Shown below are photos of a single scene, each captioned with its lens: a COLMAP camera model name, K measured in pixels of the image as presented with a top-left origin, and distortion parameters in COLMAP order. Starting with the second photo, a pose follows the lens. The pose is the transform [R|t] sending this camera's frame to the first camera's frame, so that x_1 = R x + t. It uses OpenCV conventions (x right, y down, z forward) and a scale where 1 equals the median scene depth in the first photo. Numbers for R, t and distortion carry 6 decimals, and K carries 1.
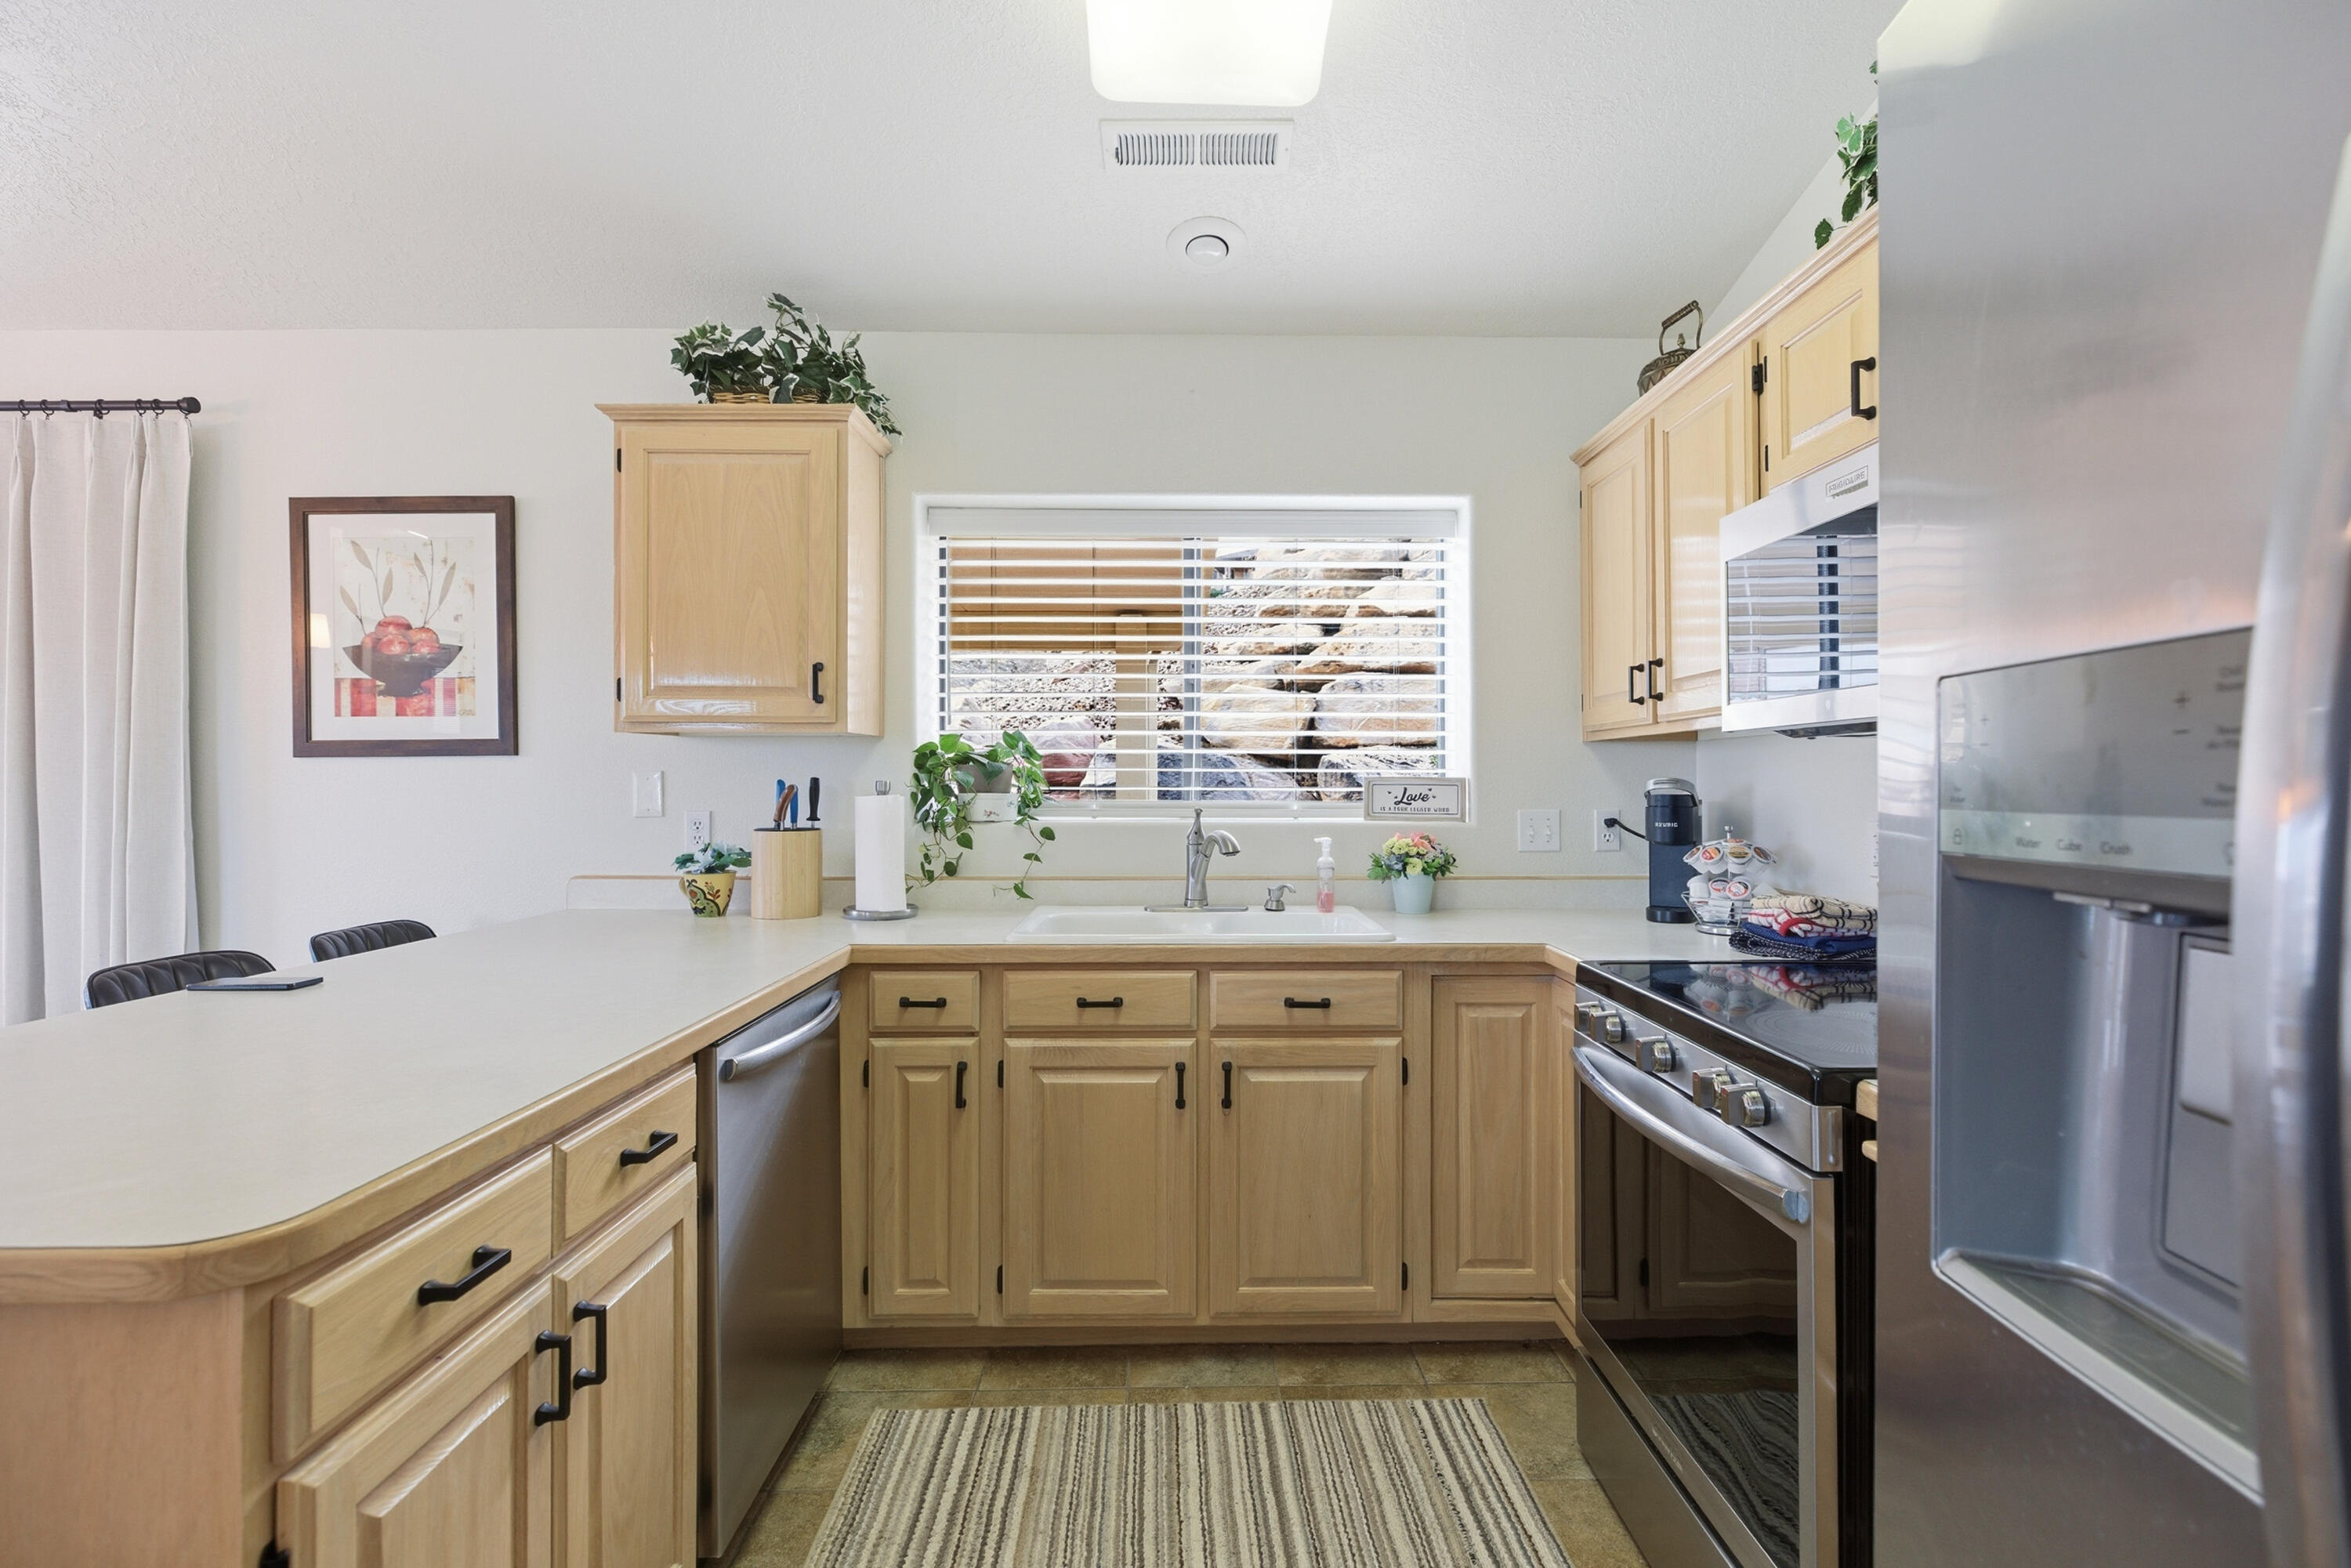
lens RADIAL K [[1069.6, 0, 1199.3], [0, 1069.6, 779.8], [0, 0, 1]] dist [-0.002638, -0.001340]
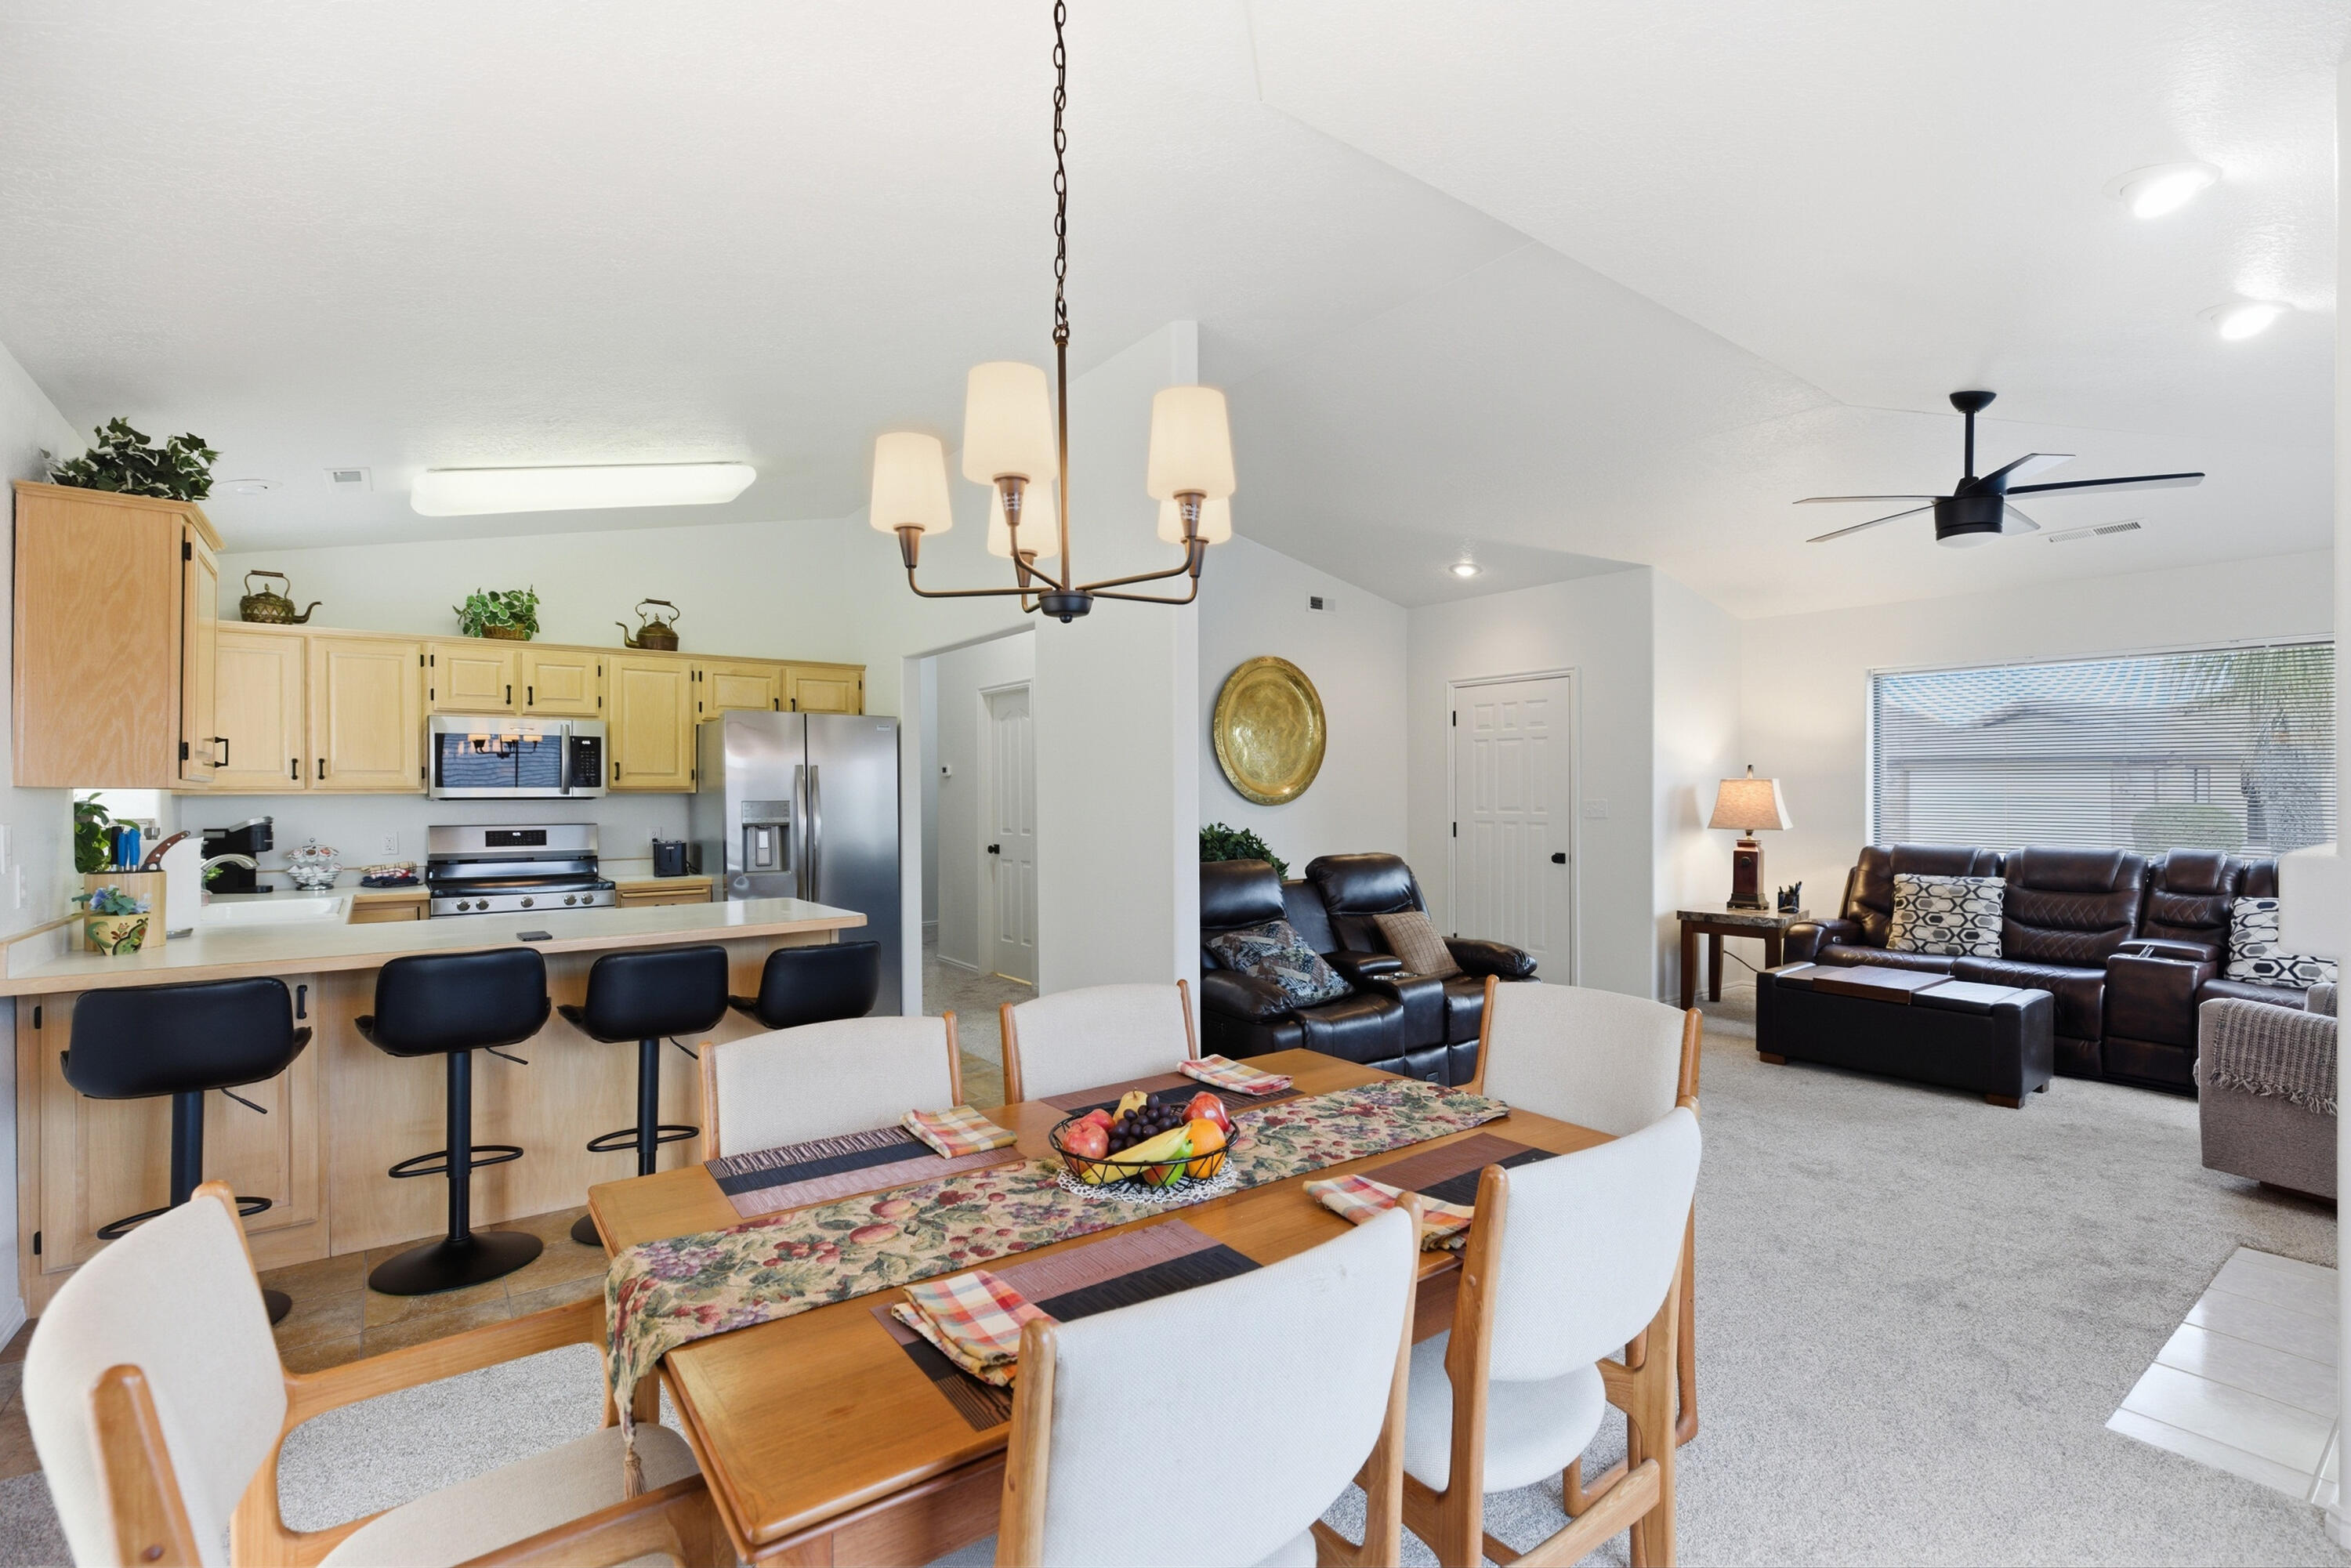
lens RADIAL K [[1069.6, 0, 1189.8], [0, 1069.6, 794.2], [0, 0, 1]] dist [-0.002638, -0.001340]
pose [[-0.585941, 0.002816, 0.810349, -2.083488], [0.000626, 0.999995, -0.003022, -0.034901], [-0.810354, -0.001263, -0.585940, 0.787749]]
